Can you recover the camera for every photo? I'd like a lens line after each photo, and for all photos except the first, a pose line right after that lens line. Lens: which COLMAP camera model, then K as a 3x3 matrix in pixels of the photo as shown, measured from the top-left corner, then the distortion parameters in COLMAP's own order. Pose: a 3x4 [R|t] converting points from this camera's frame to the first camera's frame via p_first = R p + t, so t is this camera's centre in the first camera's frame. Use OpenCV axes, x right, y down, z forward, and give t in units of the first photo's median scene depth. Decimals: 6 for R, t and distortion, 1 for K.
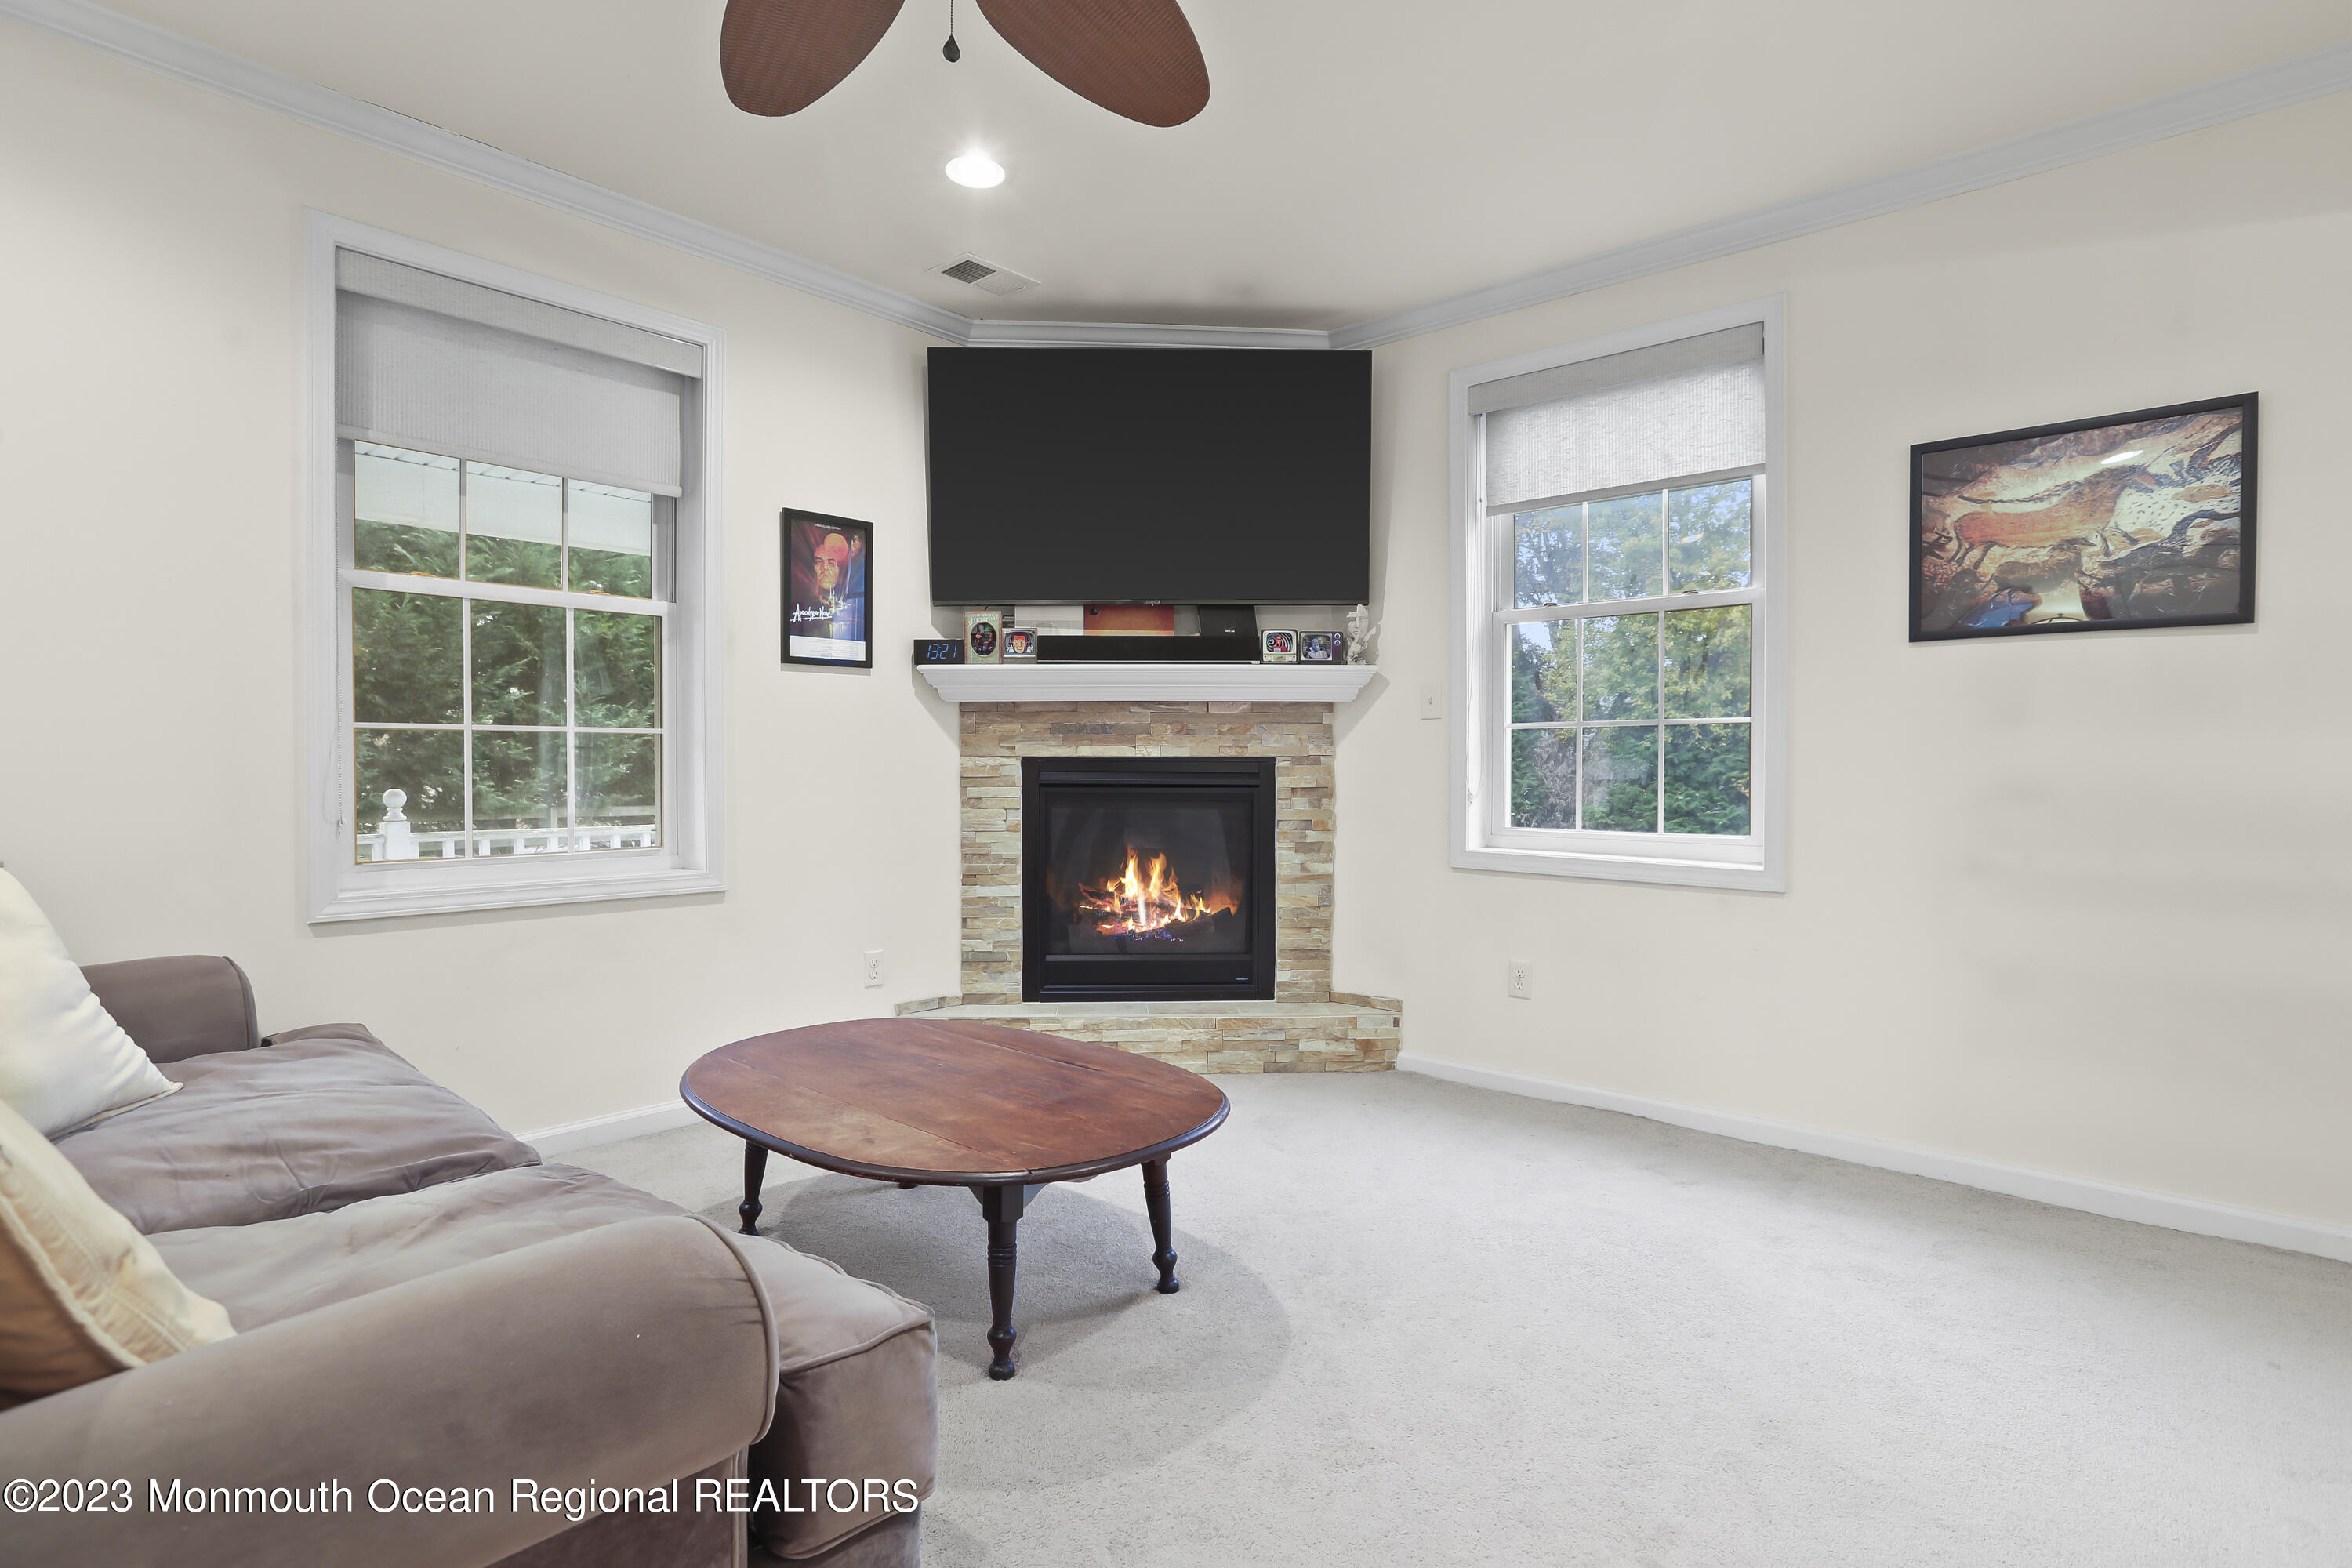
lens RADIAL K [[1131.1, 0, 1174.6], [0, 1131.1, 791.6], [0, 0, 1]] dist [-0.049143, 0.014182]
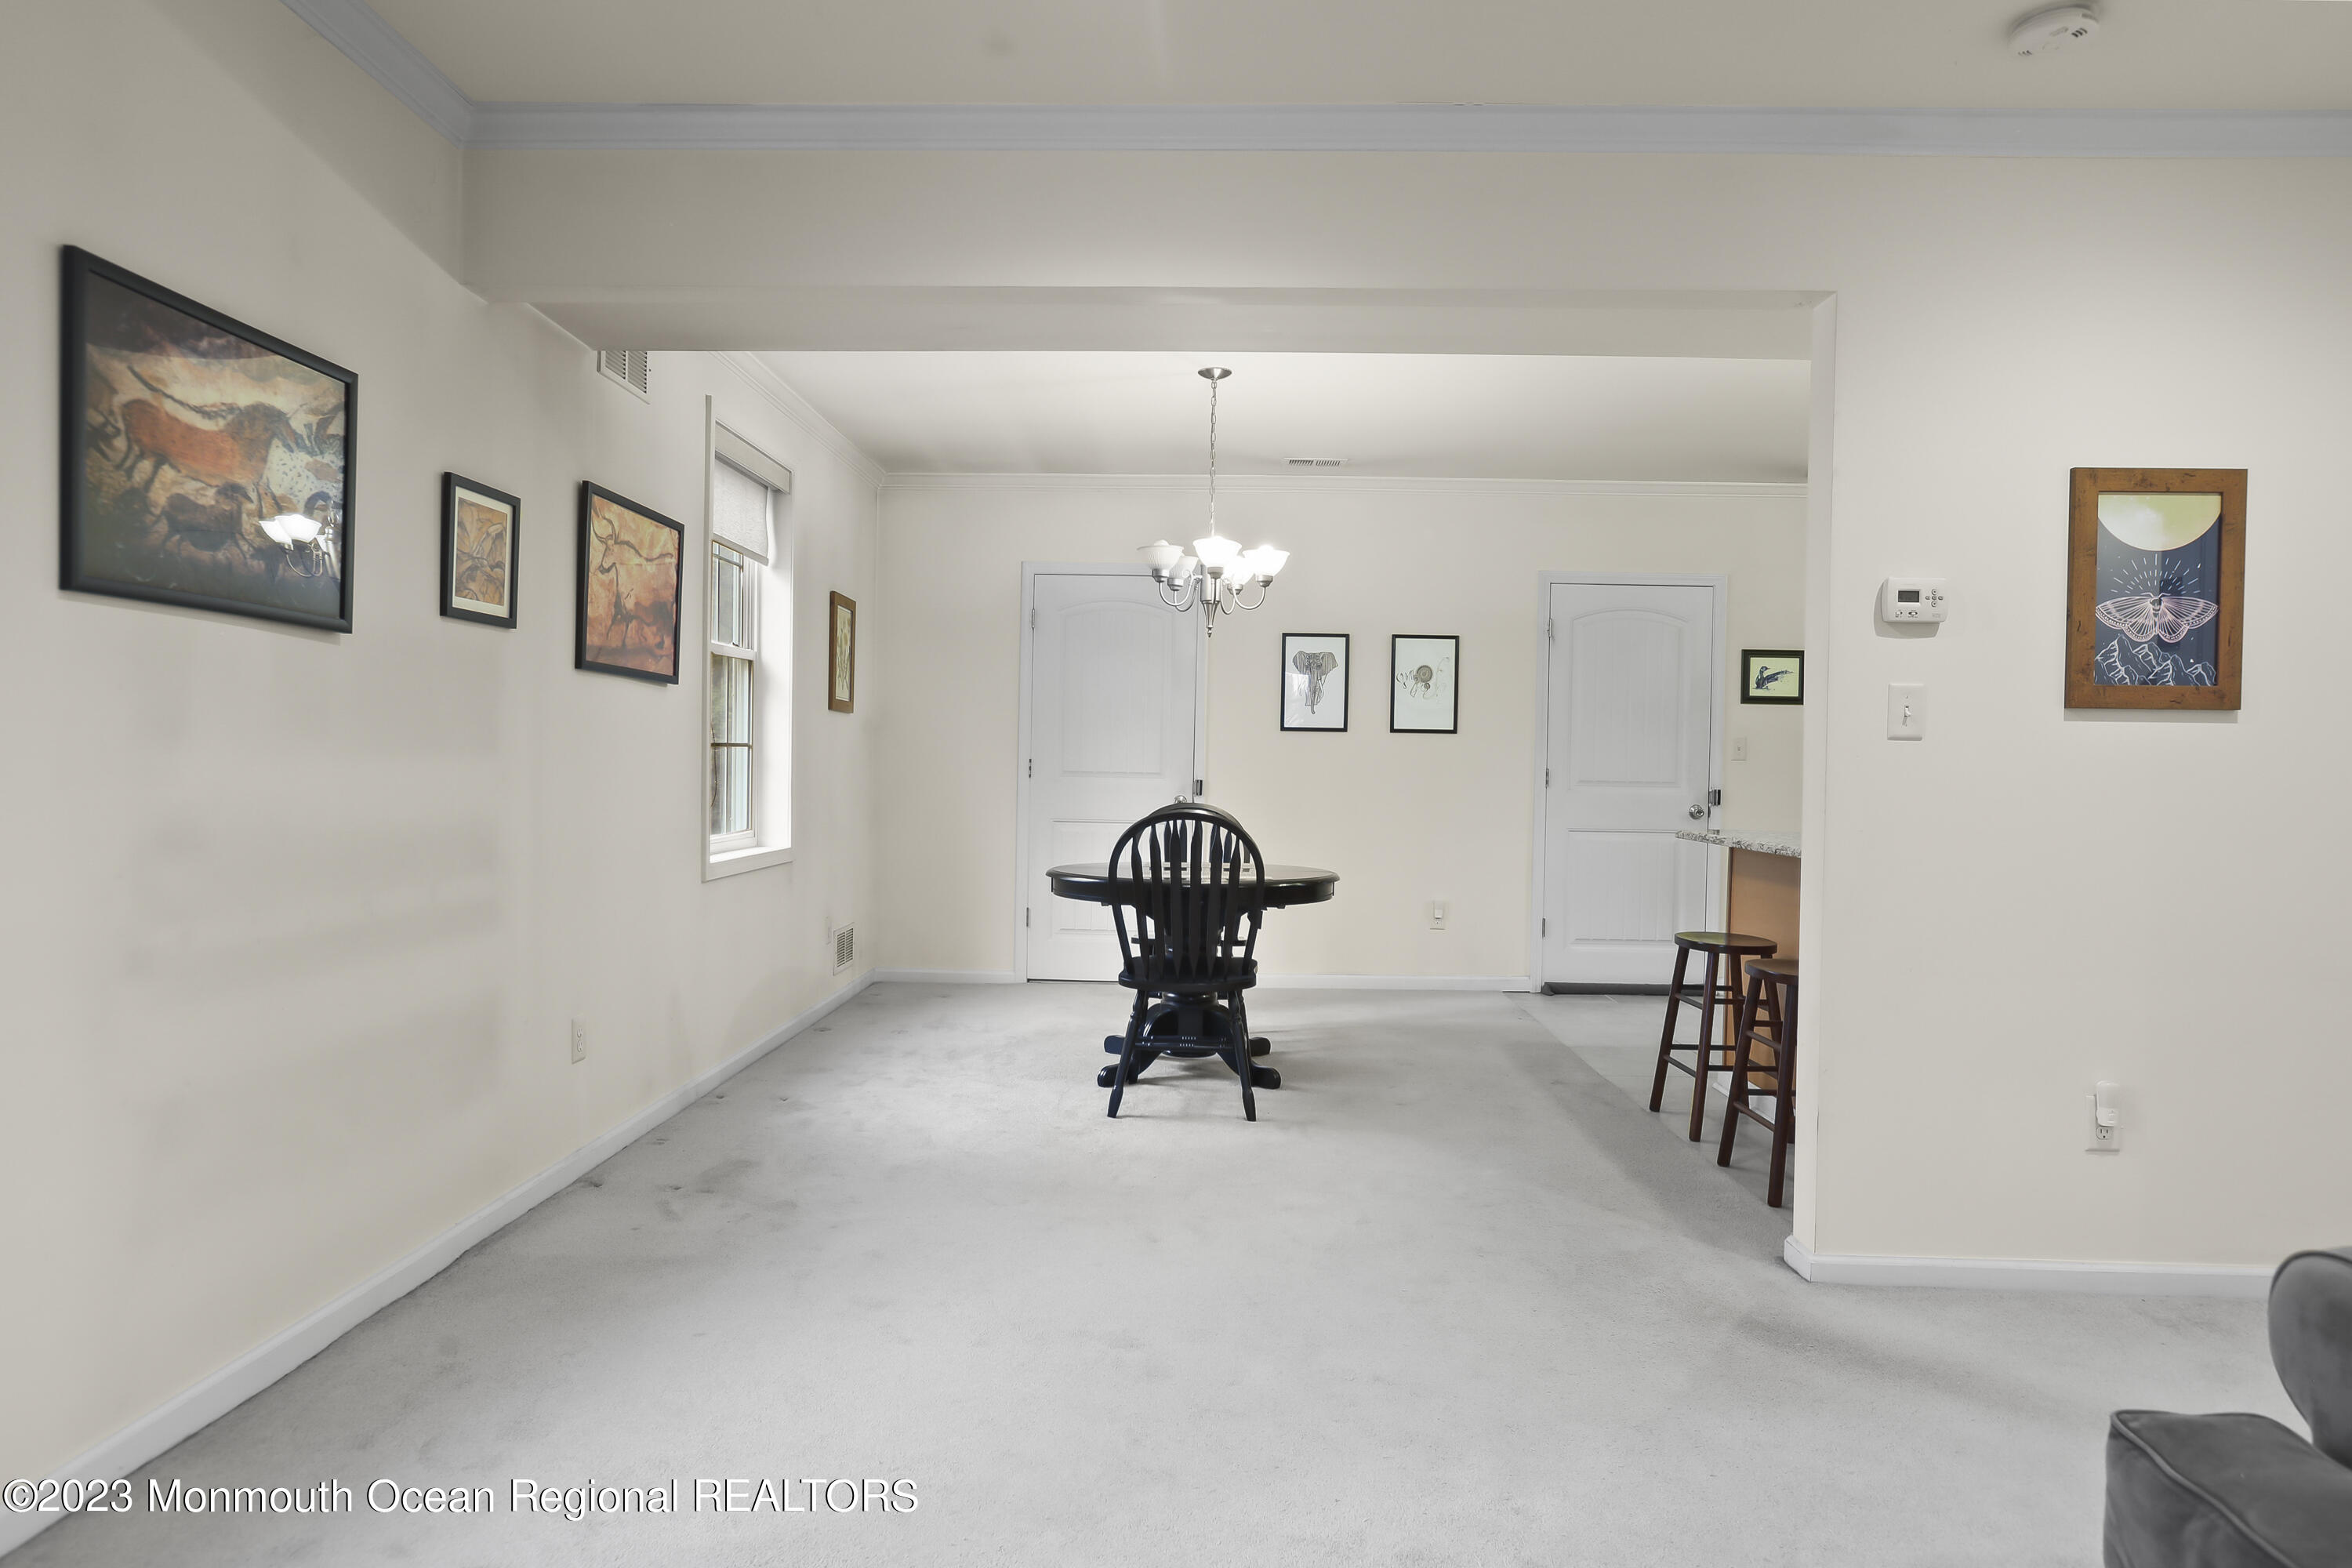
lens RADIAL K [[1393.0, 0, 1176.4], [0, 1393.0, 774.1], [0, 0, 1]] dist [-0.033148, 0.016690]
pose [[-0.650366, -0.018211, 0.759403, -0.184026], [0.001088, 0.999689, 0.024905, -0.042858], [-0.759620, 0.017023, -0.650144, 0.766067]]
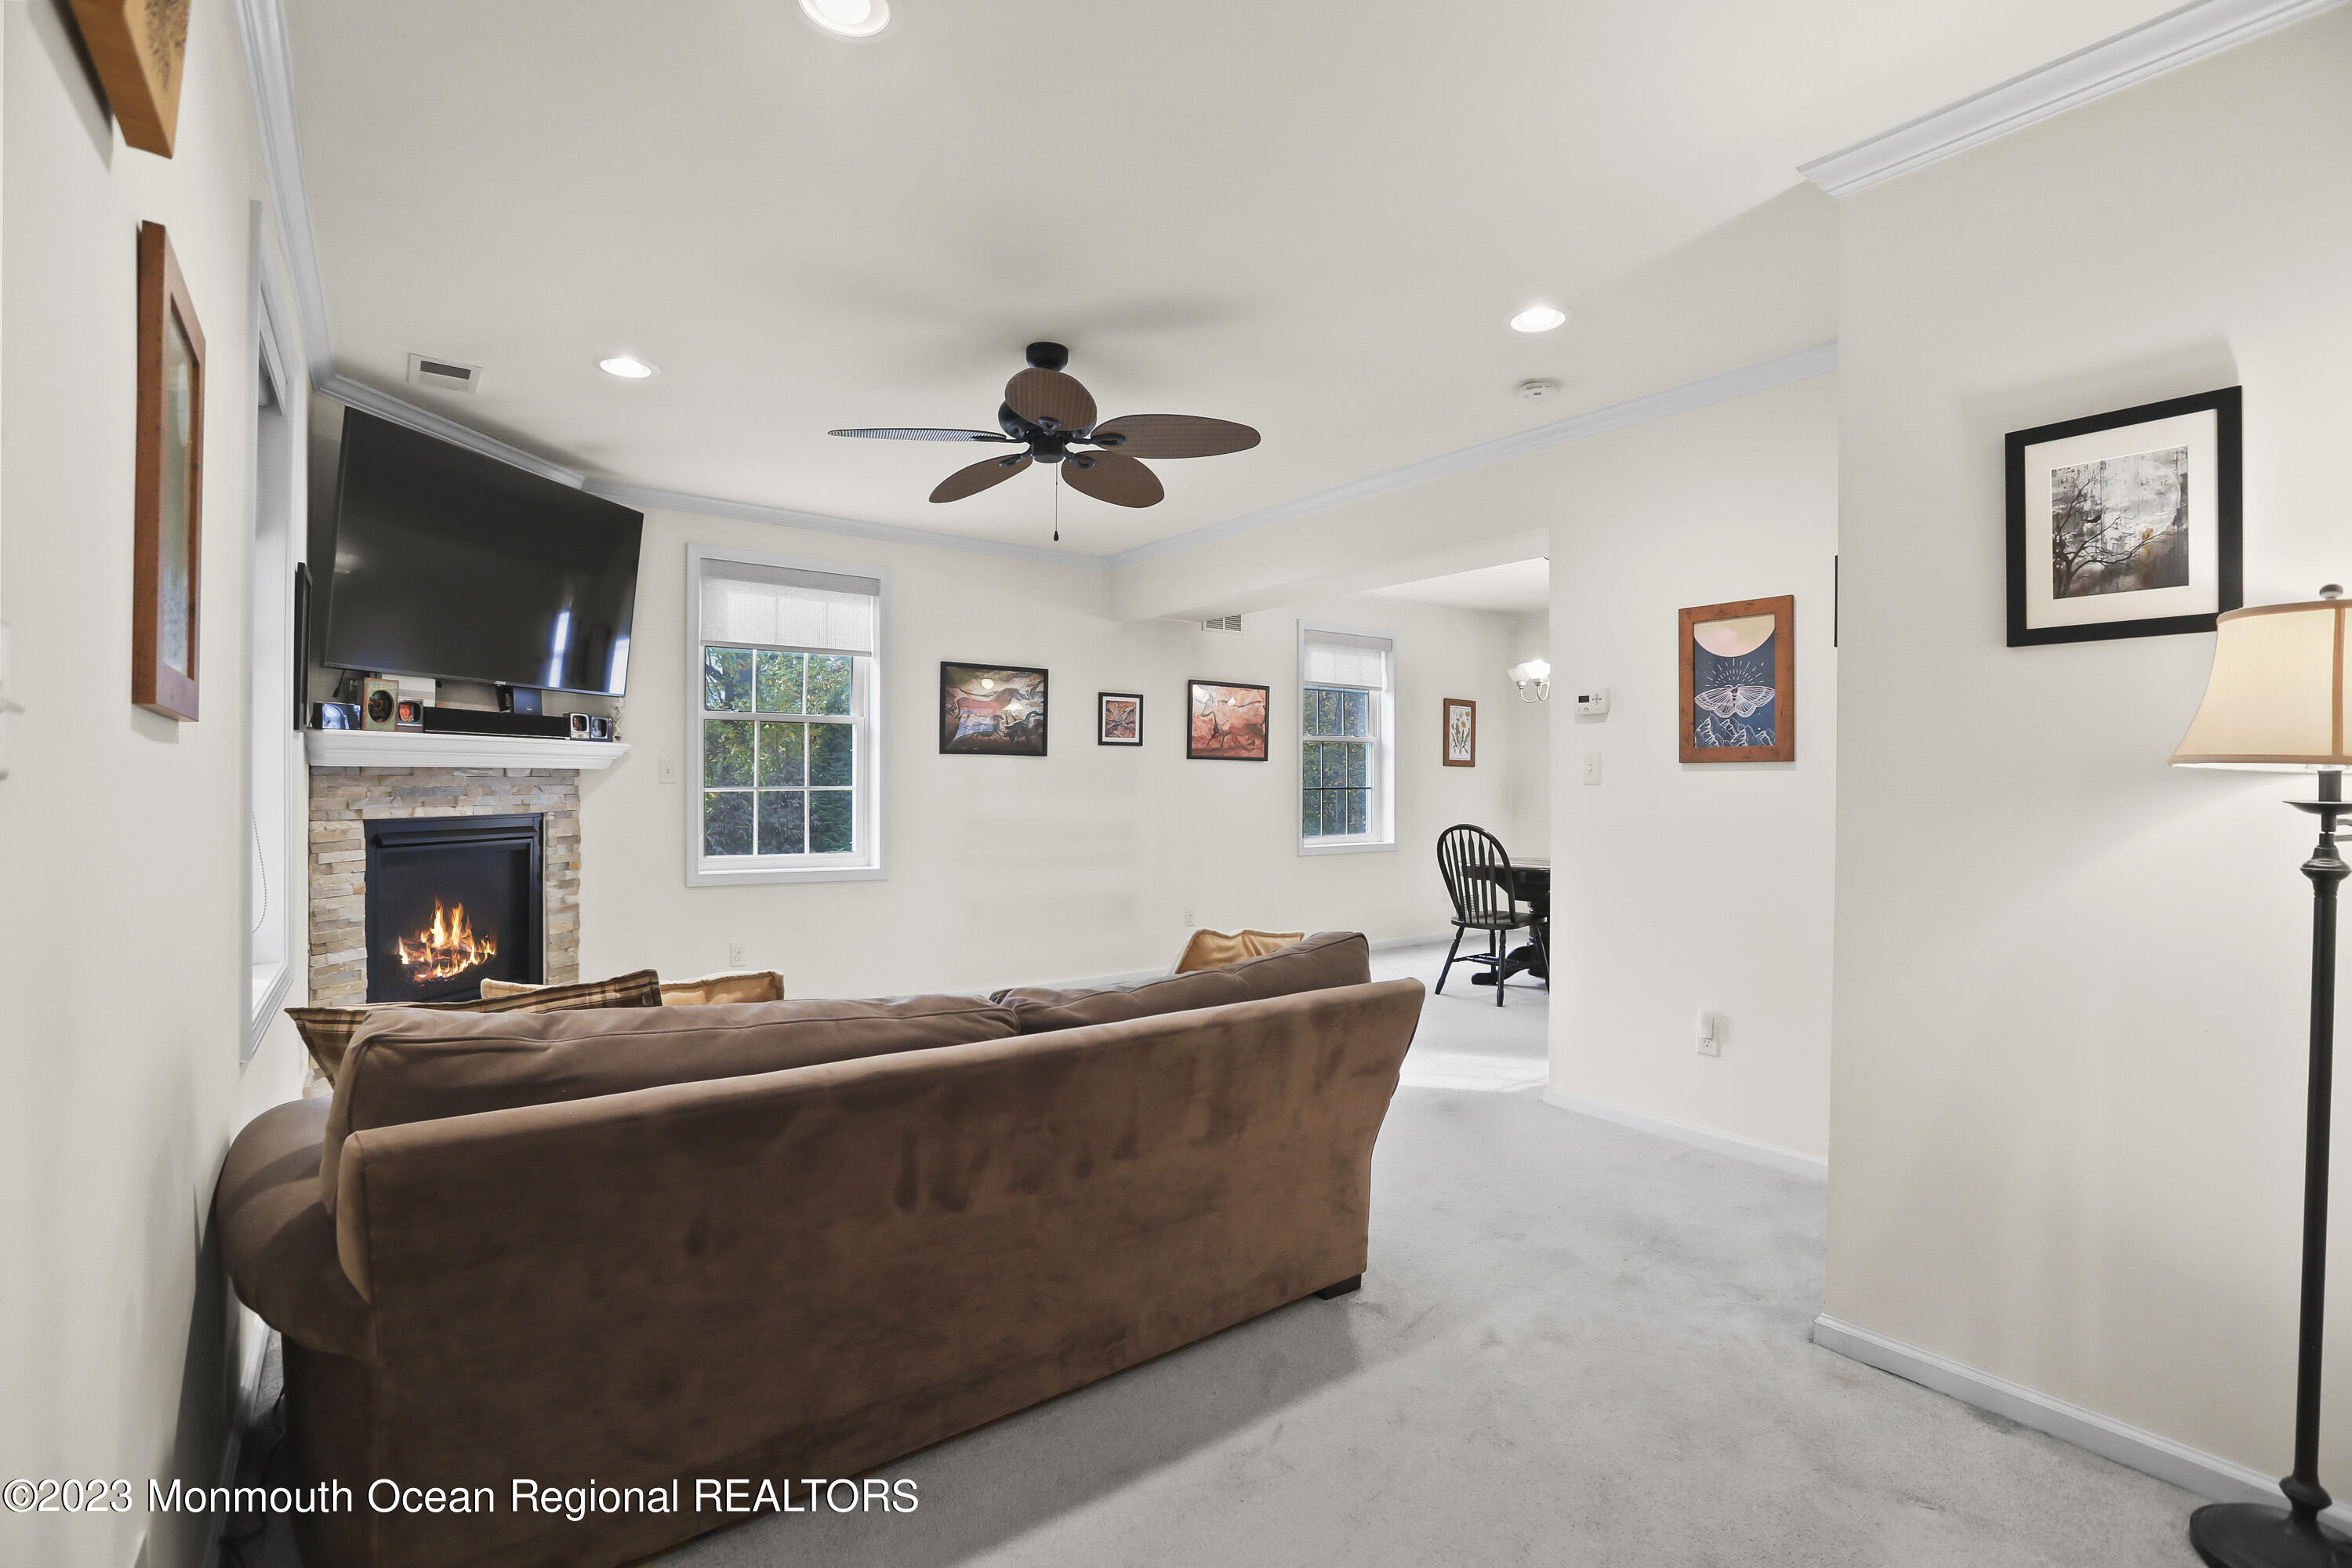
lens RADIAL K [[1079.5, 0, 1186.7], [0, 1079.5, 782.6], [0, 0, 1]] dist [-0.057093, 0.019572]
pose [[0.195827, -0.001833, 0.980637, -0.939637], [0.018903, 0.999820, -0.001906, -0.049876], [-0.980456, 0.018910, 0.195826, 0.102036]]
